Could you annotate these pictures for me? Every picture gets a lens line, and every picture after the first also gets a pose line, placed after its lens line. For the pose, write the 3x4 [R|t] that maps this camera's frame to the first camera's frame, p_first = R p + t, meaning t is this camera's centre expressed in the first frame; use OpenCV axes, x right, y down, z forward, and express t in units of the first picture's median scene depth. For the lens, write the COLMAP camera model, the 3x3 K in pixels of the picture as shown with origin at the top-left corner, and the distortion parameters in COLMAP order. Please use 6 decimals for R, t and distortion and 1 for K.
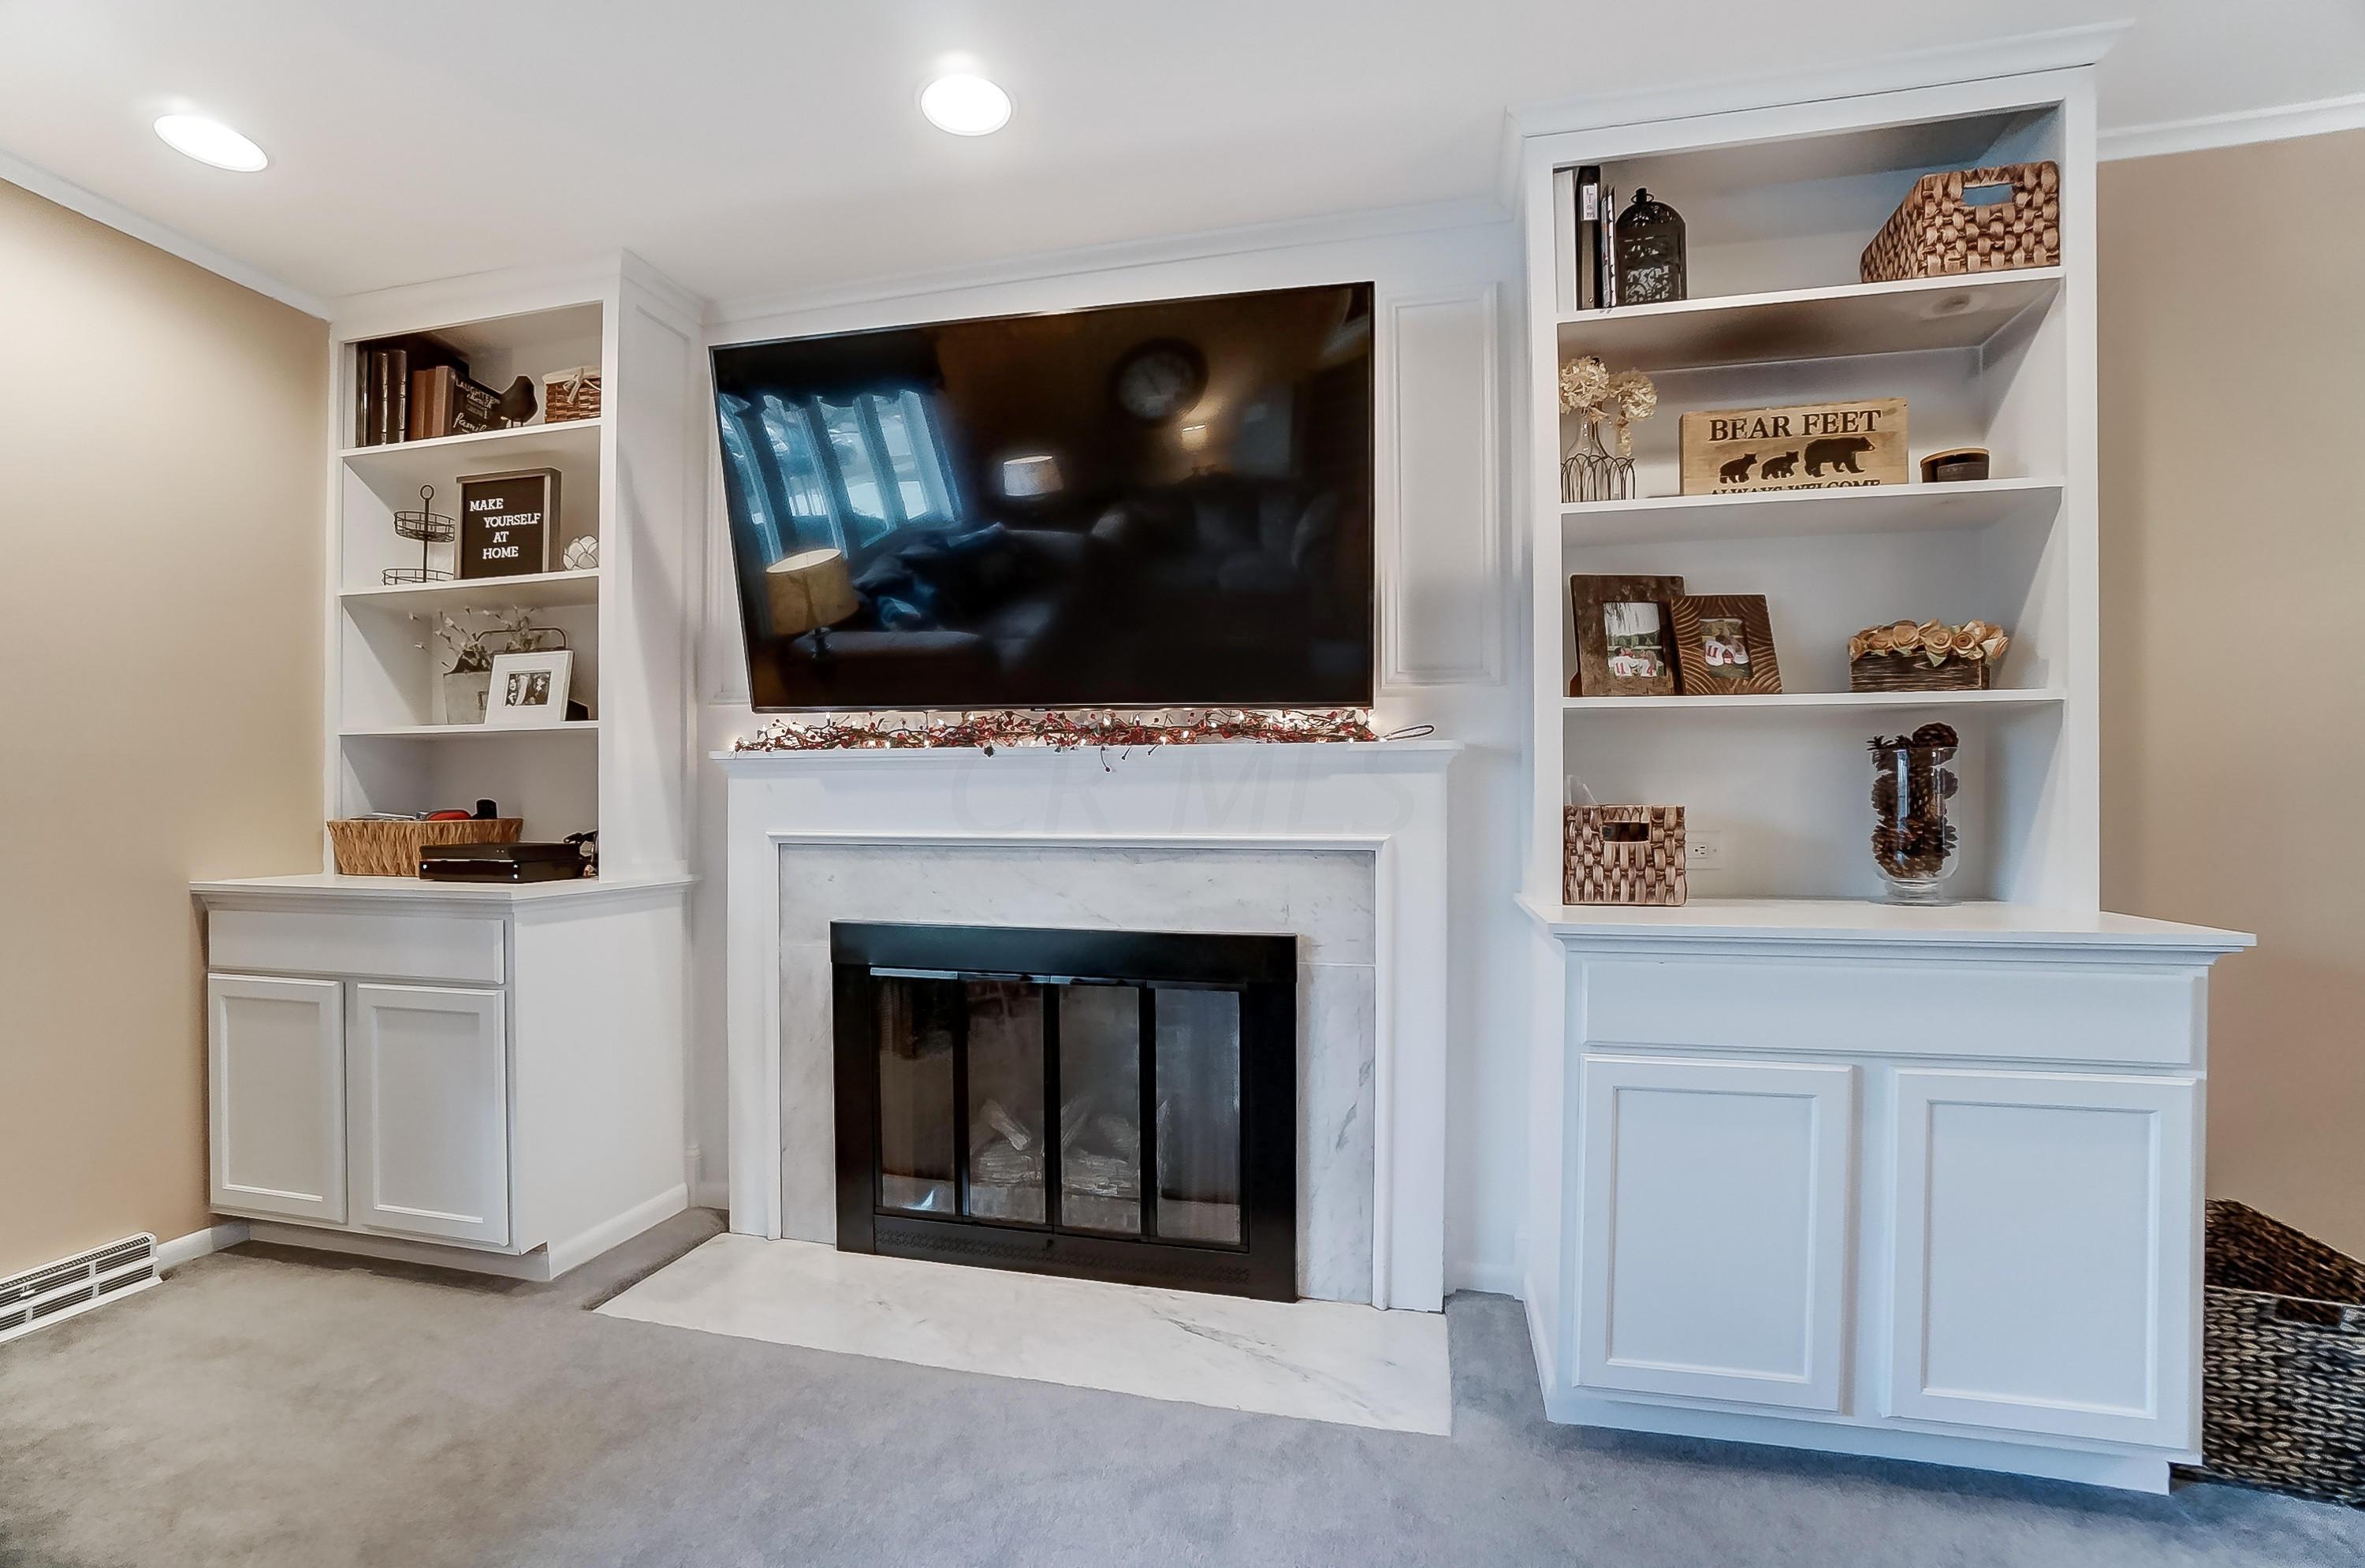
lens RADIAL K [[1036.4, 0, 1182.5], [0, 1036.4, 784.0], [0, 0, 1]] dist [-0.058478, 0.018068]
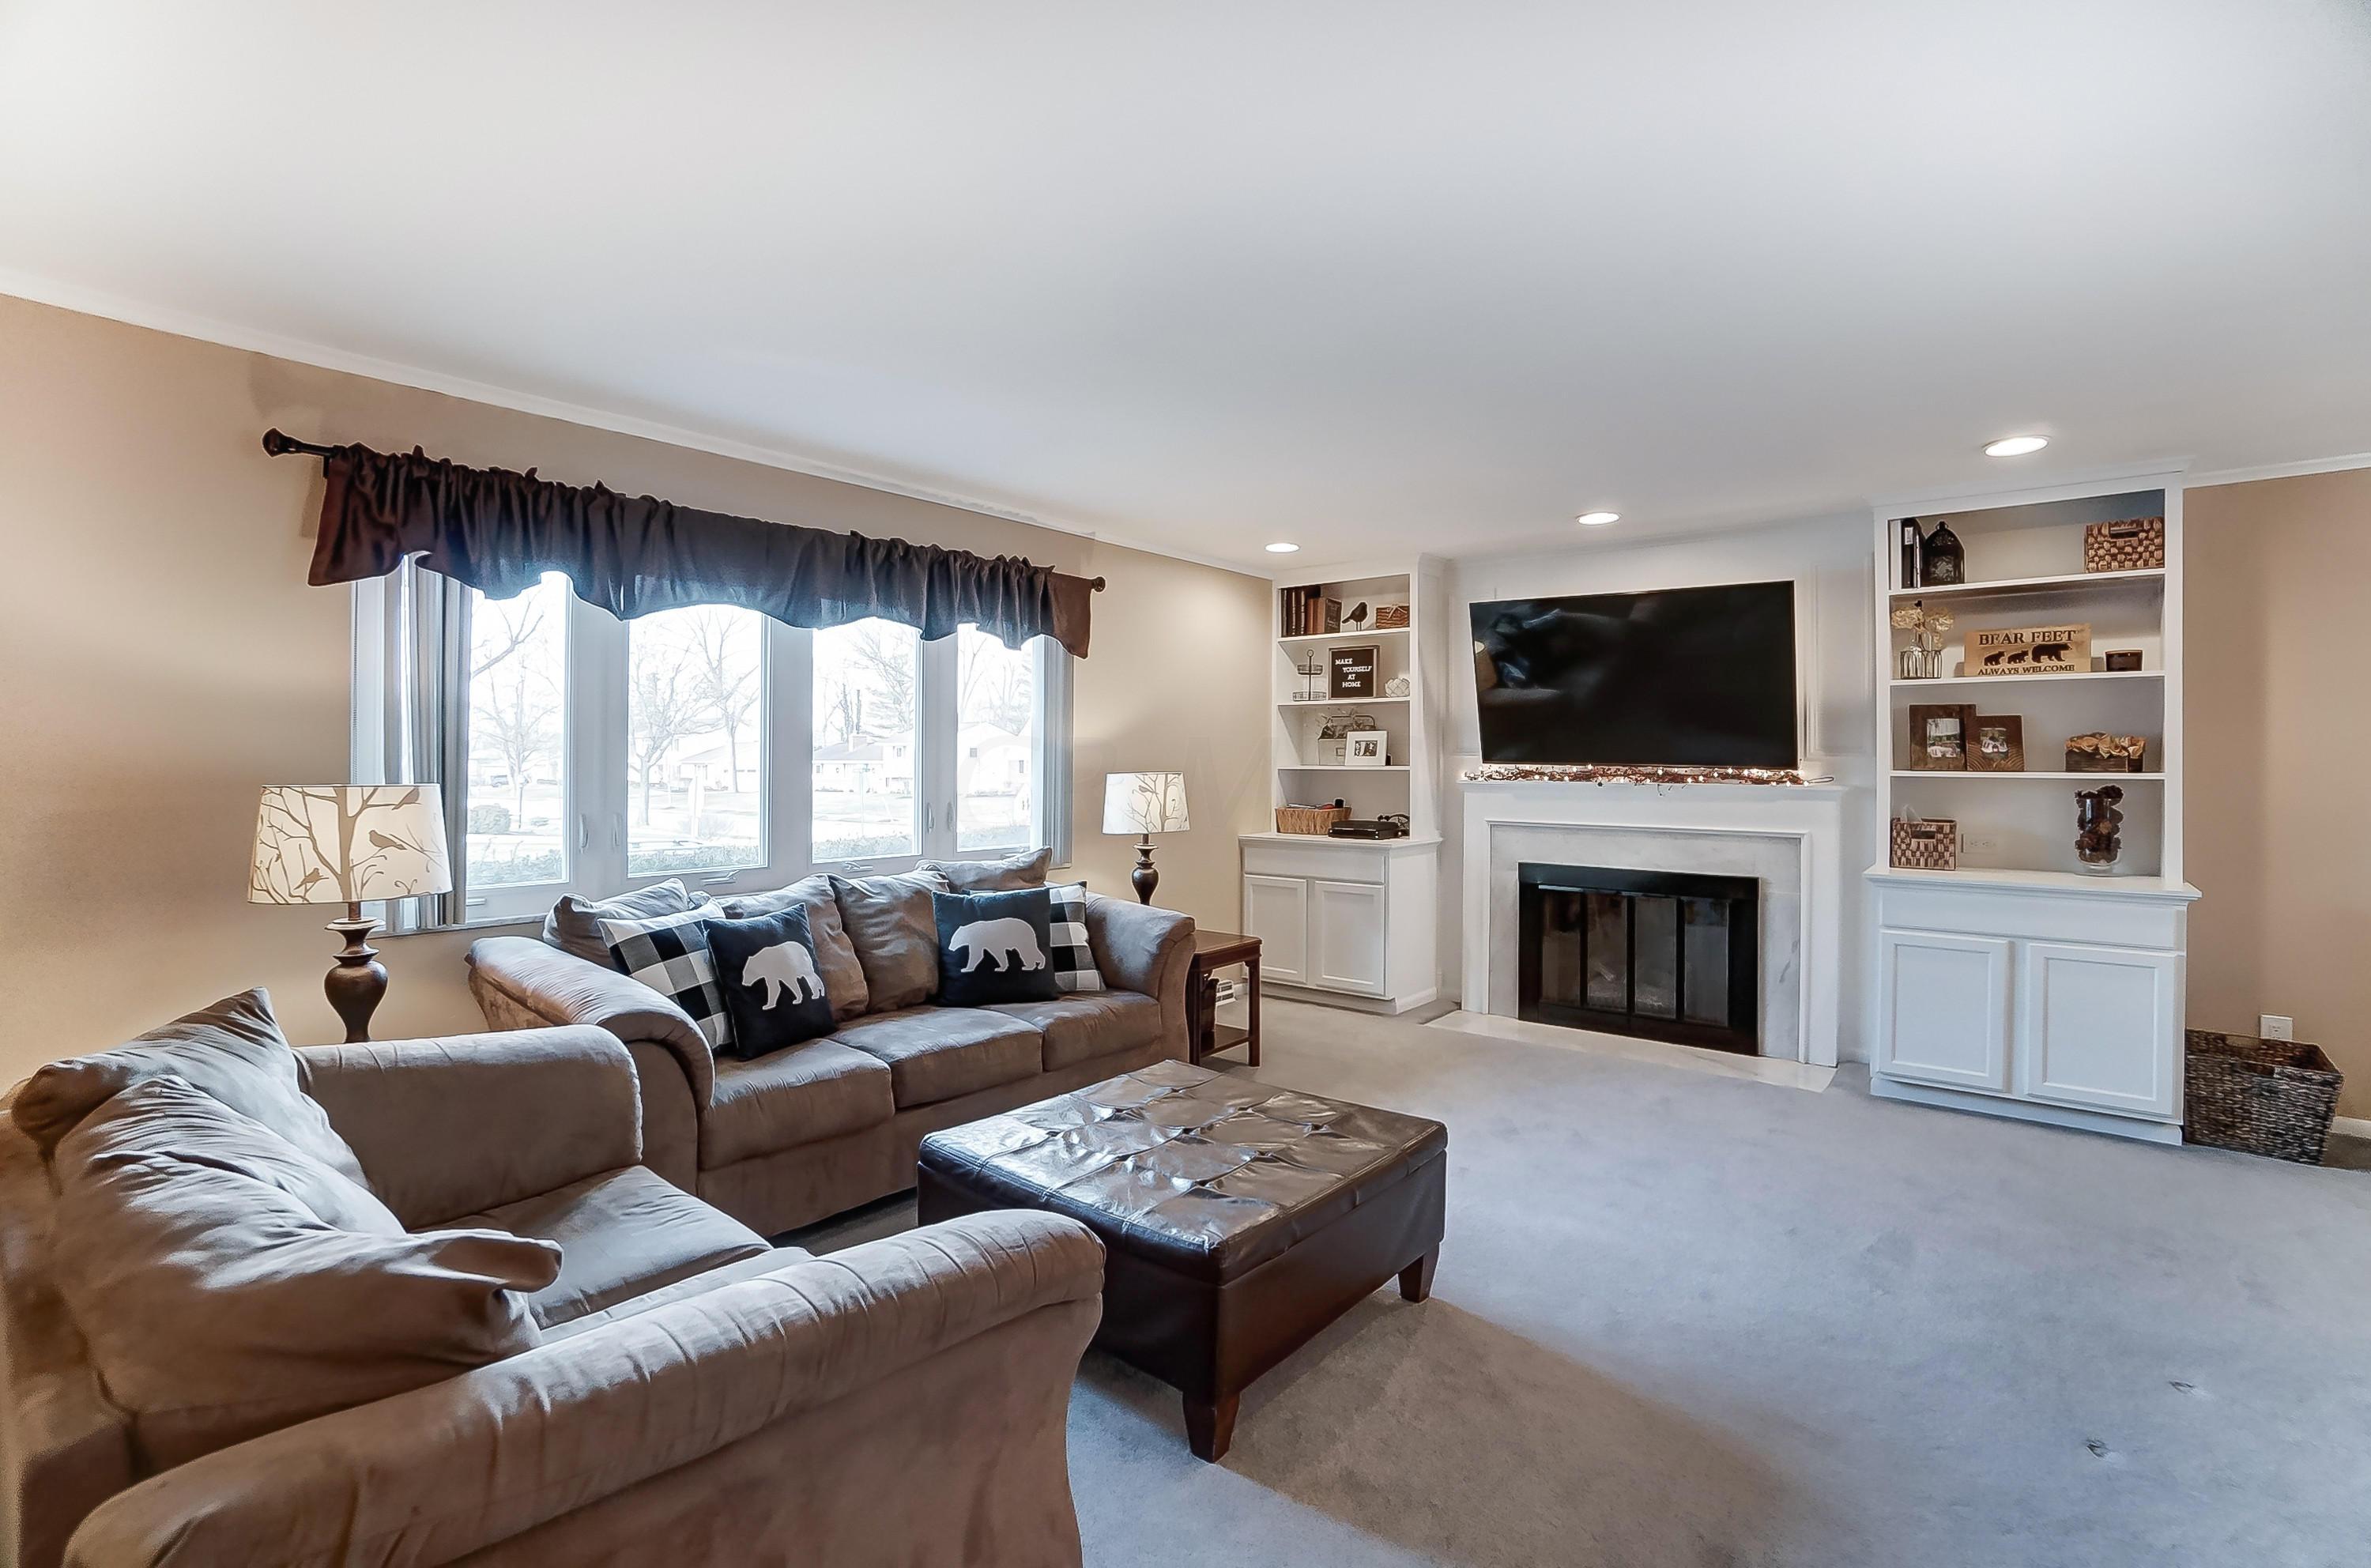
lens RADIAL K [[1082.6, 0, 1195.6], [0, 1082.6, 755.8], [0, 0, 1]] dist [-0.047095, 0.021882]
pose [[0.900397, 0.002321, -0.435063, 0.027817], [0.006115, 0.999820, 0.017988, -0.150715], [0.435026, -0.018856, 0.900220, -1.493597]]
